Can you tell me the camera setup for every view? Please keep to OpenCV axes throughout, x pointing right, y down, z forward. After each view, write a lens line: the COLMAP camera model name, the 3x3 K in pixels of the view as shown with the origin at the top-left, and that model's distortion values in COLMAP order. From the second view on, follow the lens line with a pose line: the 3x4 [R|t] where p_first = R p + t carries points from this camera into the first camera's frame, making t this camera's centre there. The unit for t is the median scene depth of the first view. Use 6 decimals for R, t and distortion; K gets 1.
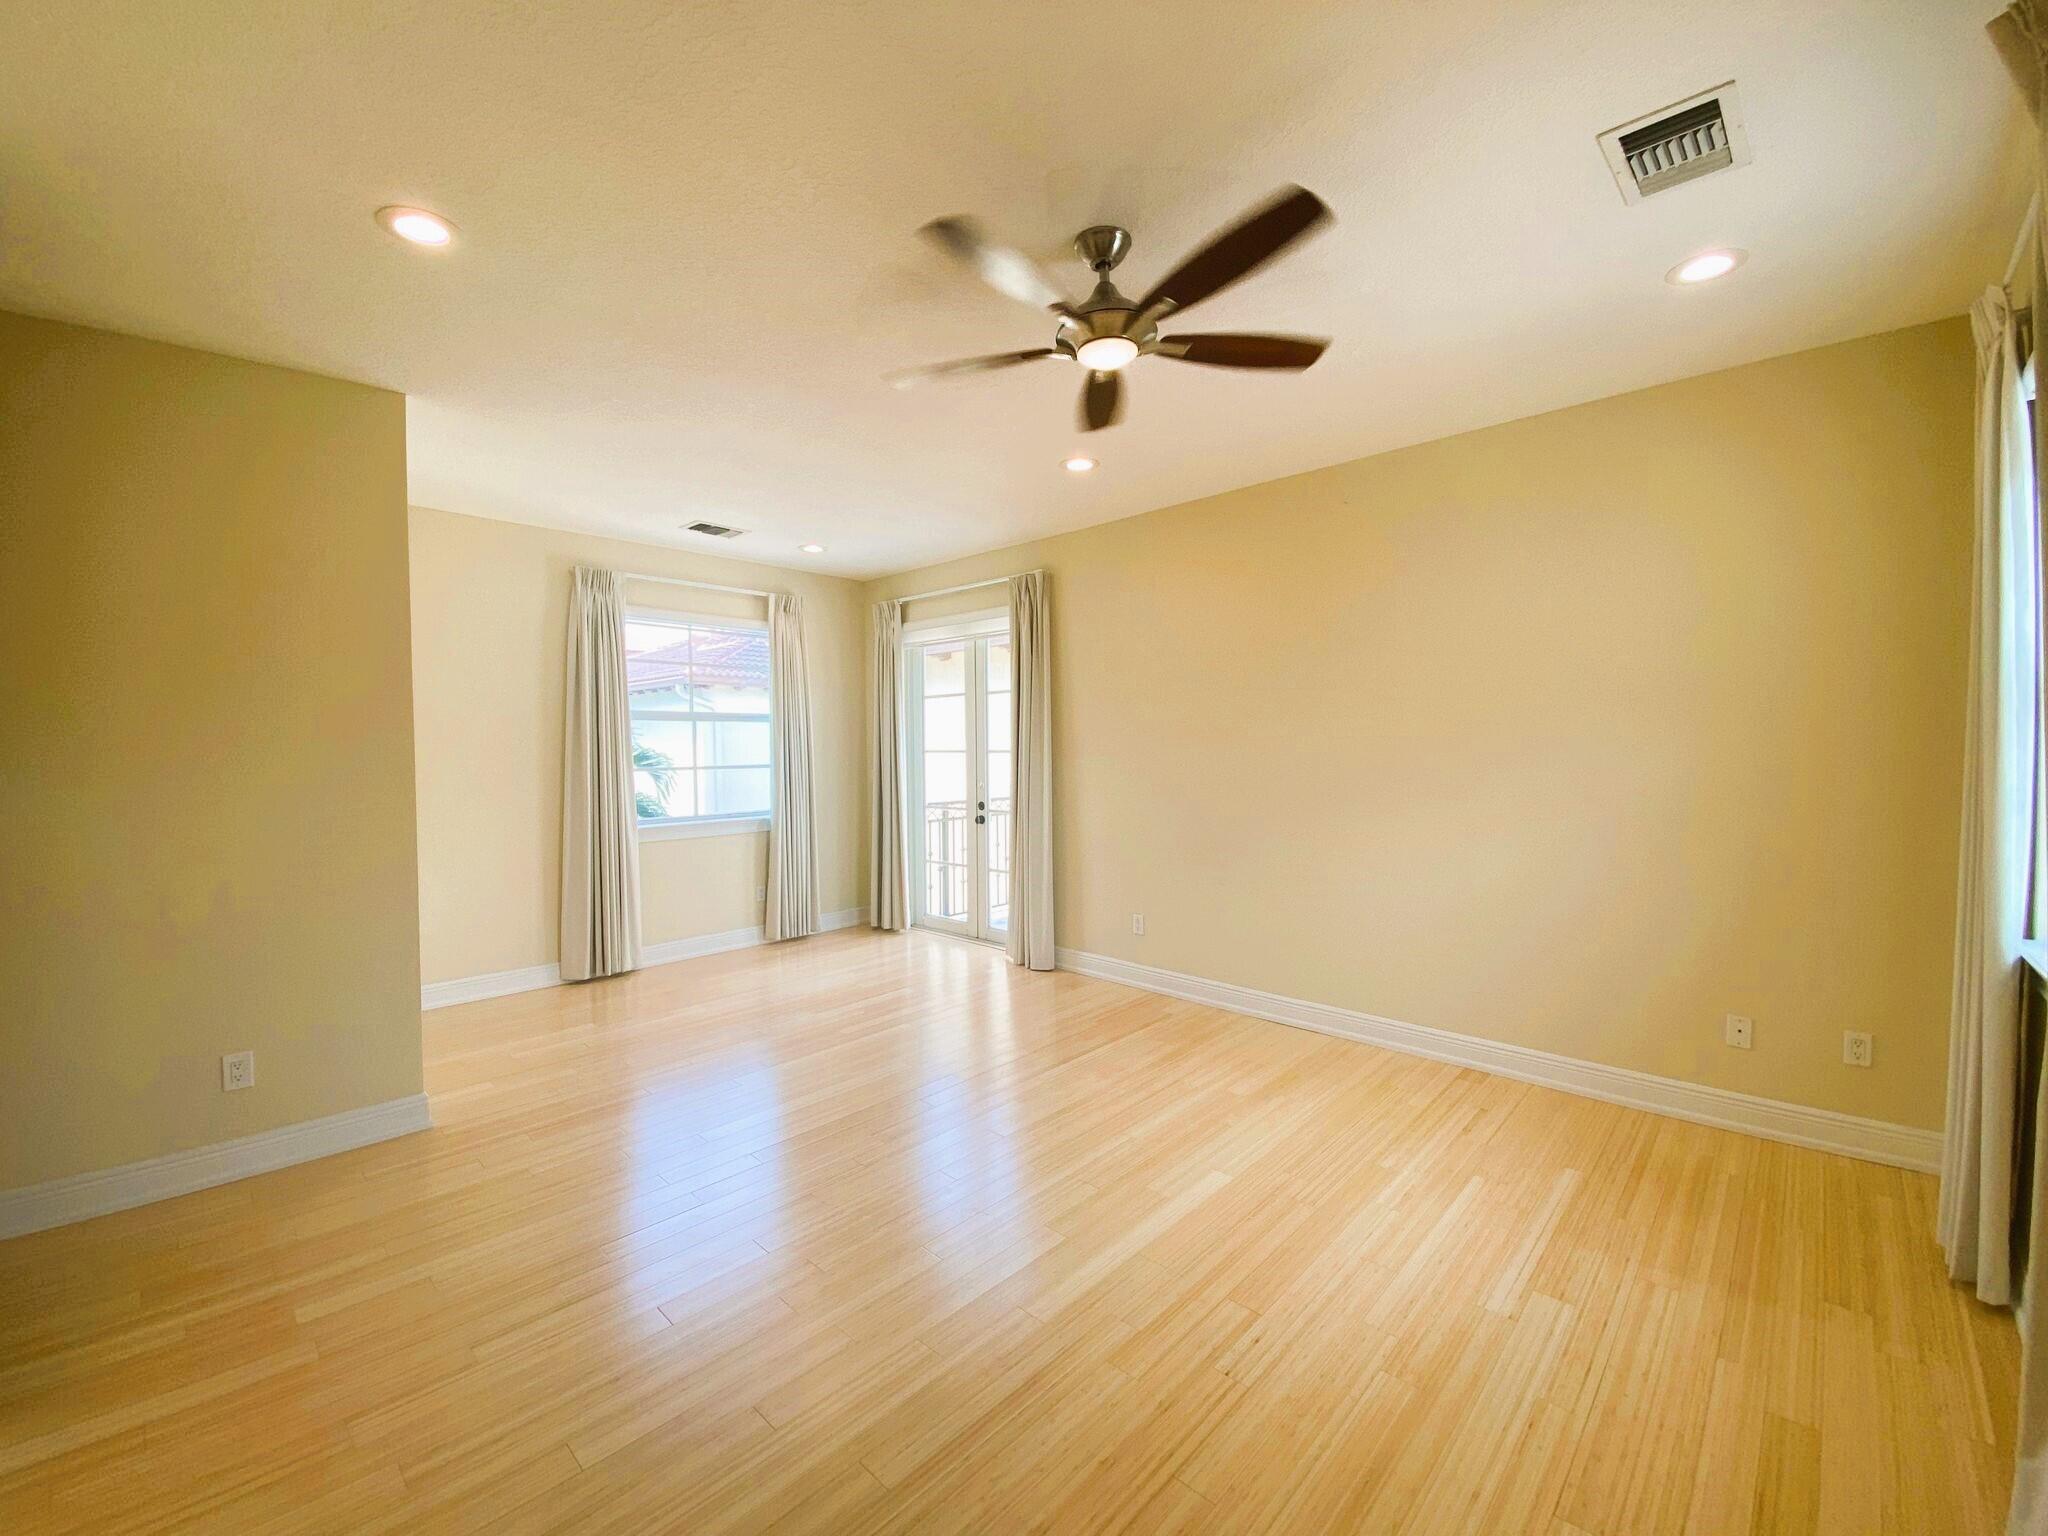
lens RADIAL K [[813.2, 0, 1016.6], [0, 813.2, 766.7], [0, 0, 1]] dist [0.022837, -0.024740]
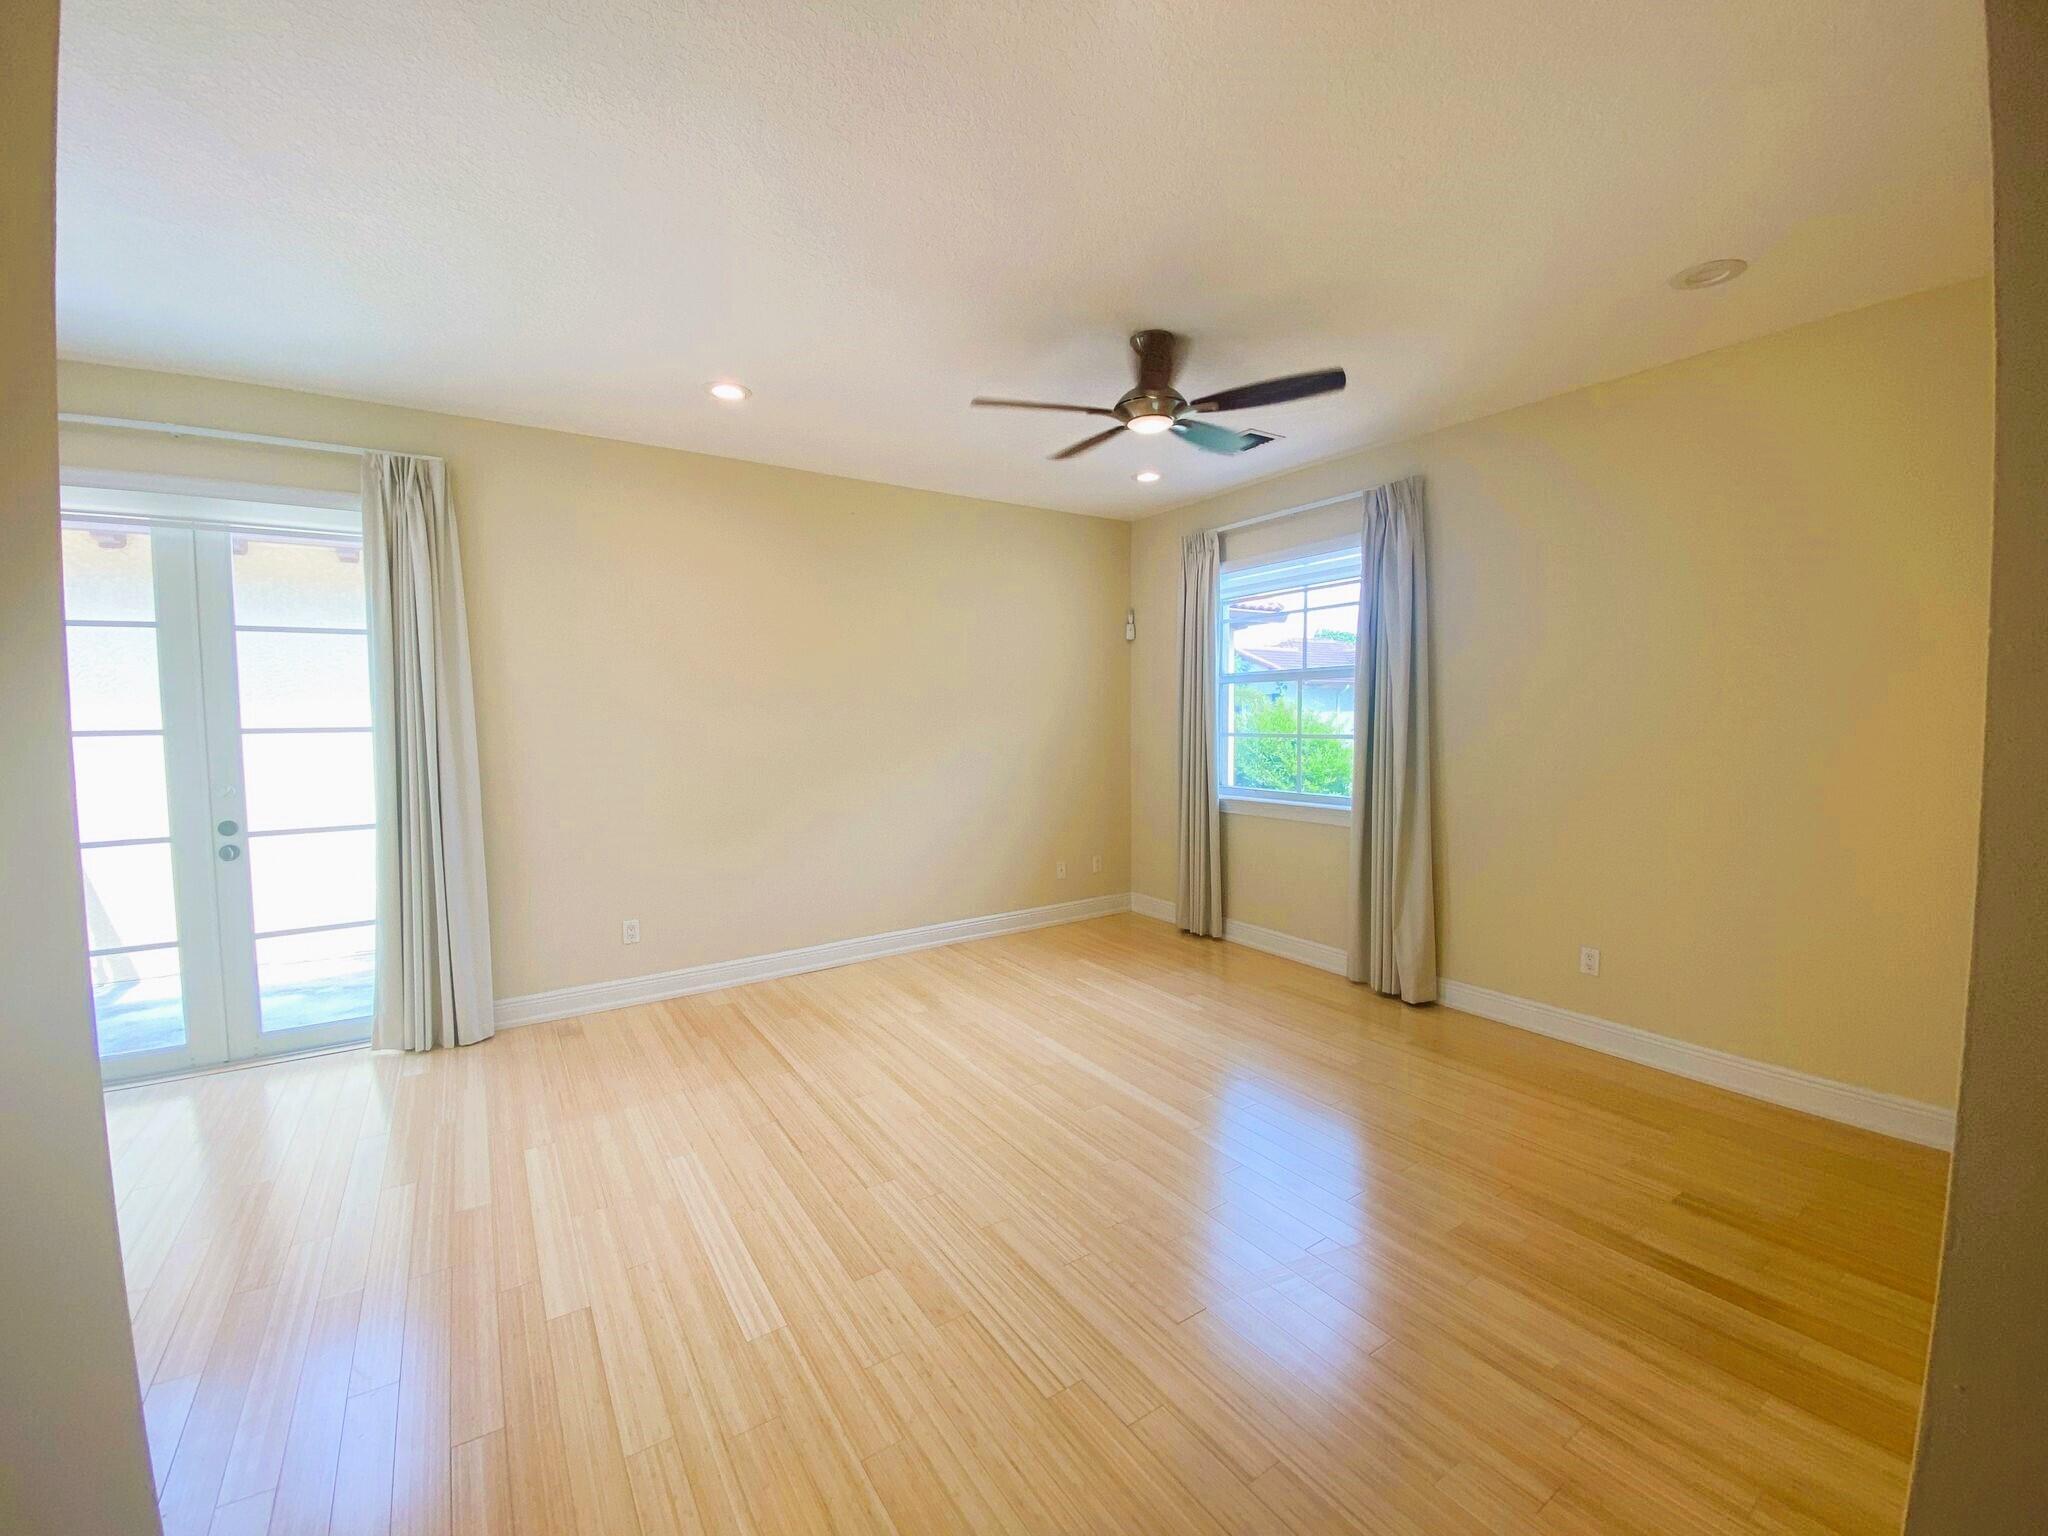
lens RADIAL K [[824.0, 0, 1016.5], [0, 824.0, 765.7], [0, 0, 1]] dist [0.002253, -0.012086]
pose [[0.212593, -0.057430, 0.975452, -0.734920], [0.032566, 0.998133, 0.051668, -0.010432], [-0.976598, 0.020782, 0.214067, 0.526332]]
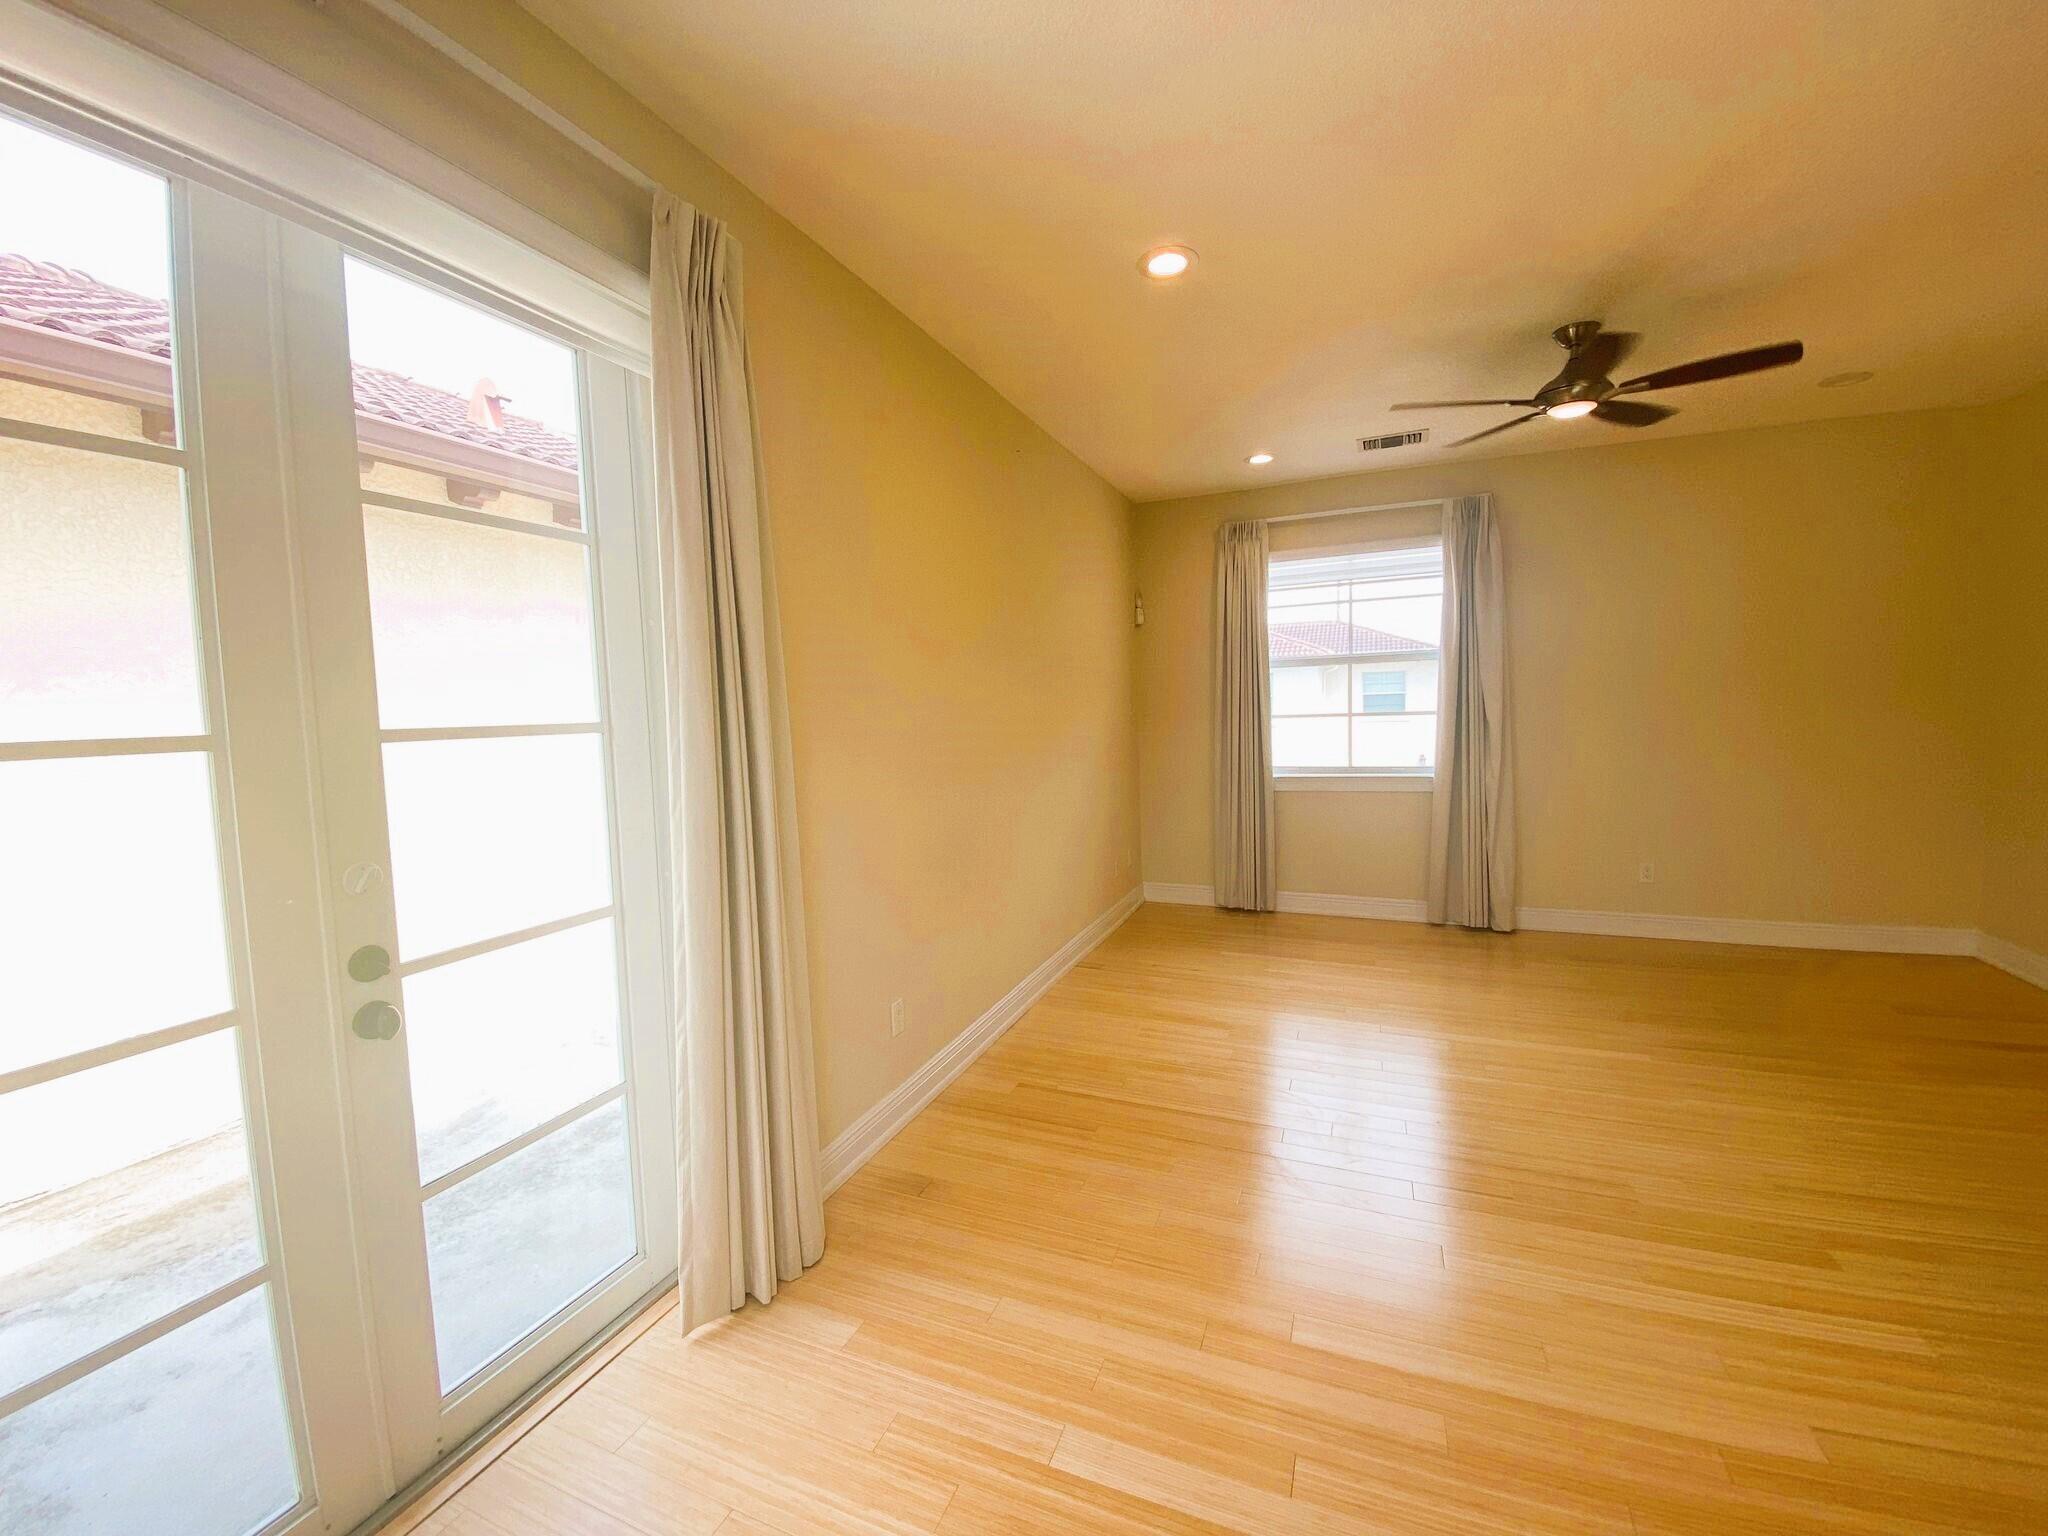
lens RADIAL K [[824.0, 0, 1016.5], [0, 824.0, 765.7], [0, 0, 1]] dist [0.002253, -0.012086]
pose [[-0.355391, -0.048330, 0.933468, -0.517927], [0.058009, 0.995597, 0.073632, -0.026671], [-0.932916, 0.080318, -0.351022, 1.384091]]
